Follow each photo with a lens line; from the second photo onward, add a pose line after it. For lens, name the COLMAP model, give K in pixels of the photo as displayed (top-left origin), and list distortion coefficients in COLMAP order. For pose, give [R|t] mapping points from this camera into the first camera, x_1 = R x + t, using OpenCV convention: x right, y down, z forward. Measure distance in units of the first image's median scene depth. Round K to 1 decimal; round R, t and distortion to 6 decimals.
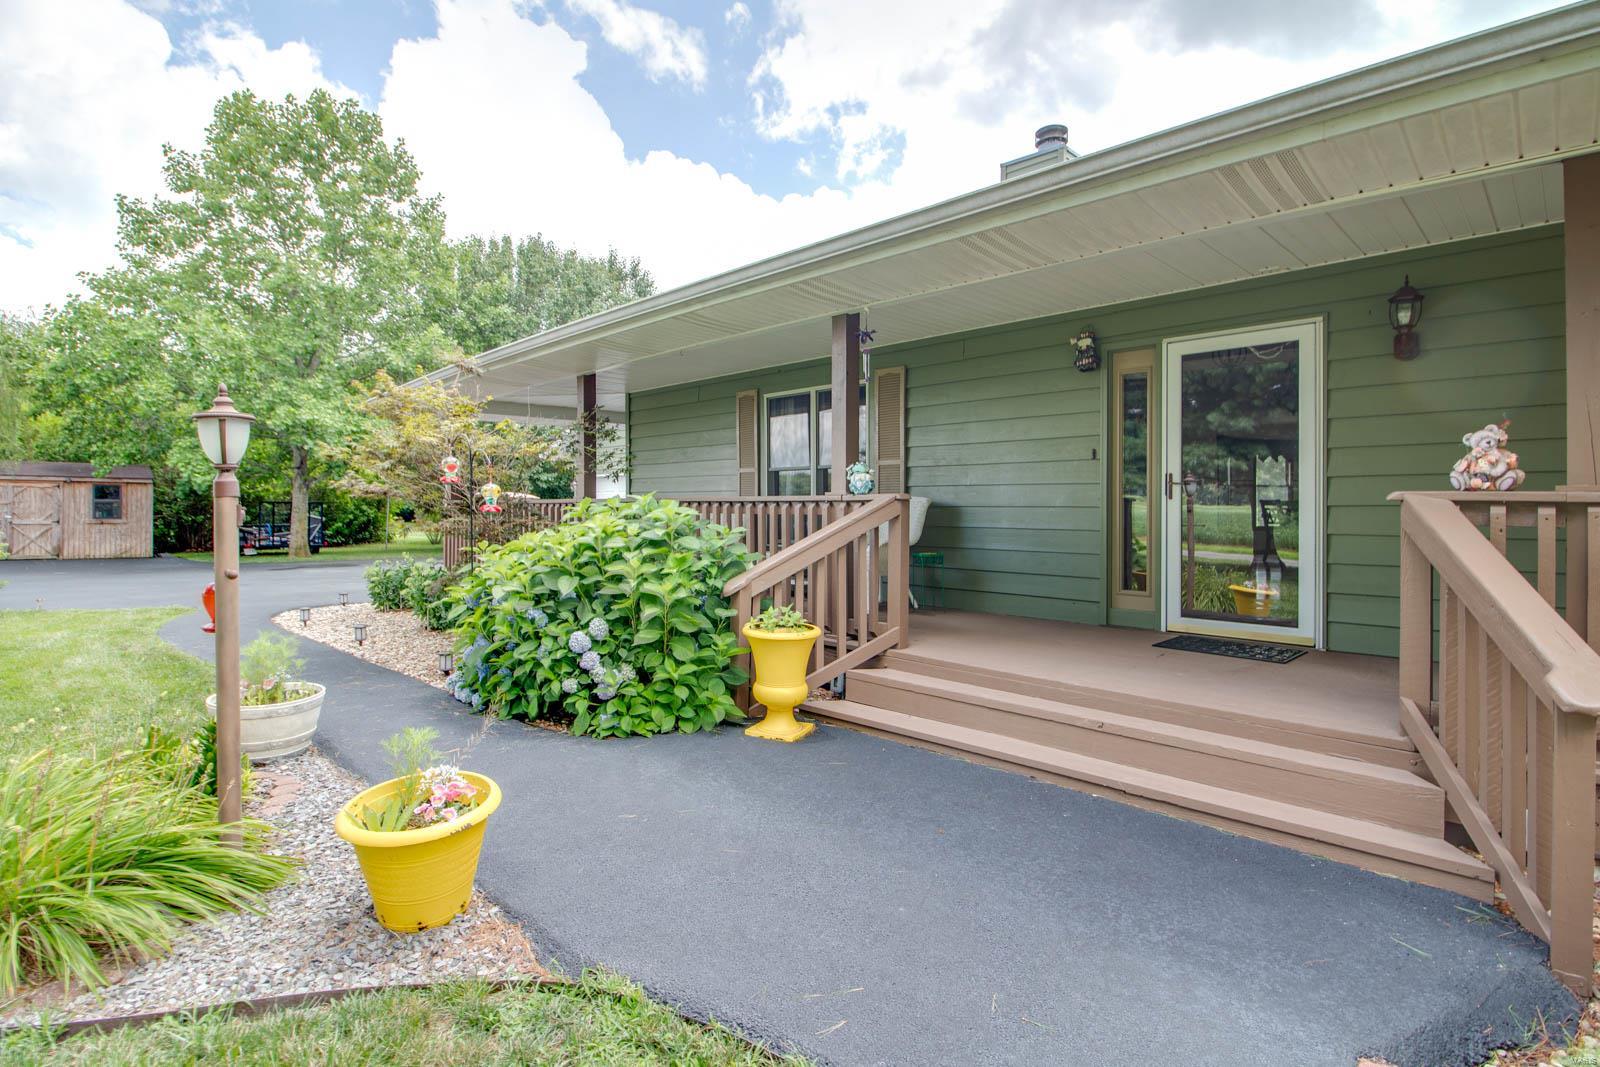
lens RADIAL K [[769.7, 0, 799.1], [0, 769.7, 508.4], [0, 0, 1]] dist [-0.023031, 0.000194]
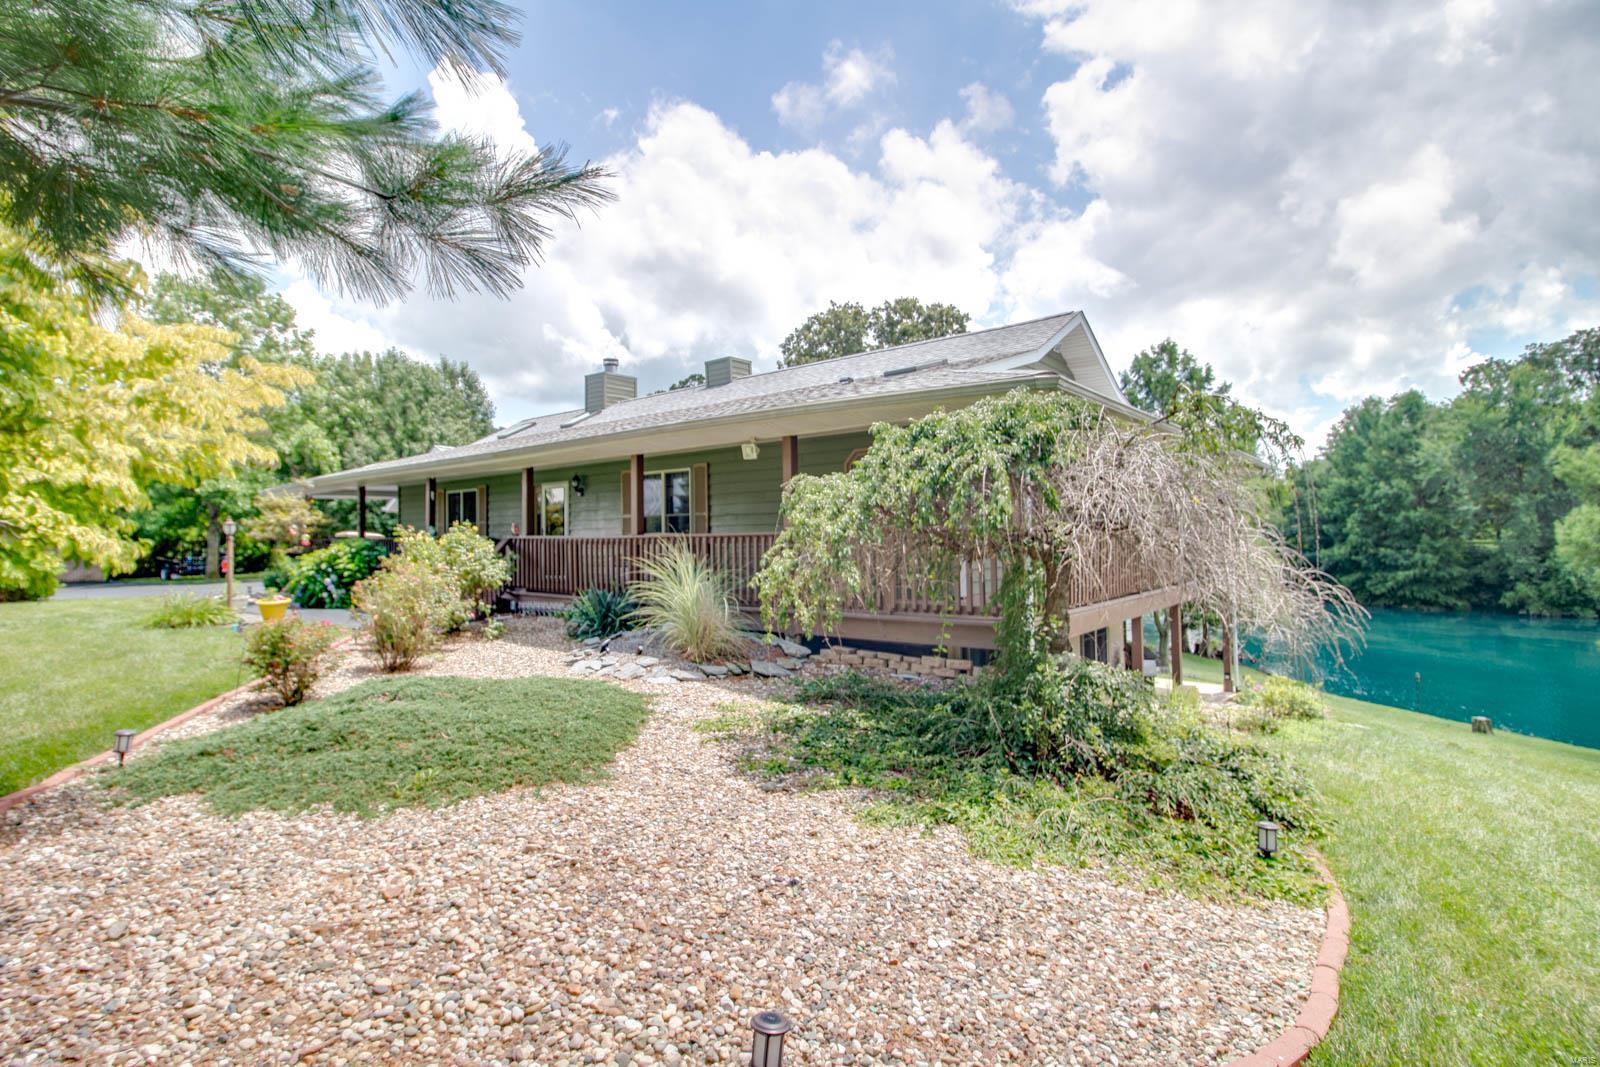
lens RADIAL K [[747.5, 0, 765.0], [0, 747.5, 513.9], [0, 0, 1]] dist [0.002281, 0.000217]
pose [[0.996830, -0.015076, 0.078120, 0.555693], [0.017672, 0.999311, -0.032637, 0.005253], [-0.077574, 0.033915, 0.996410, -0.983750]]
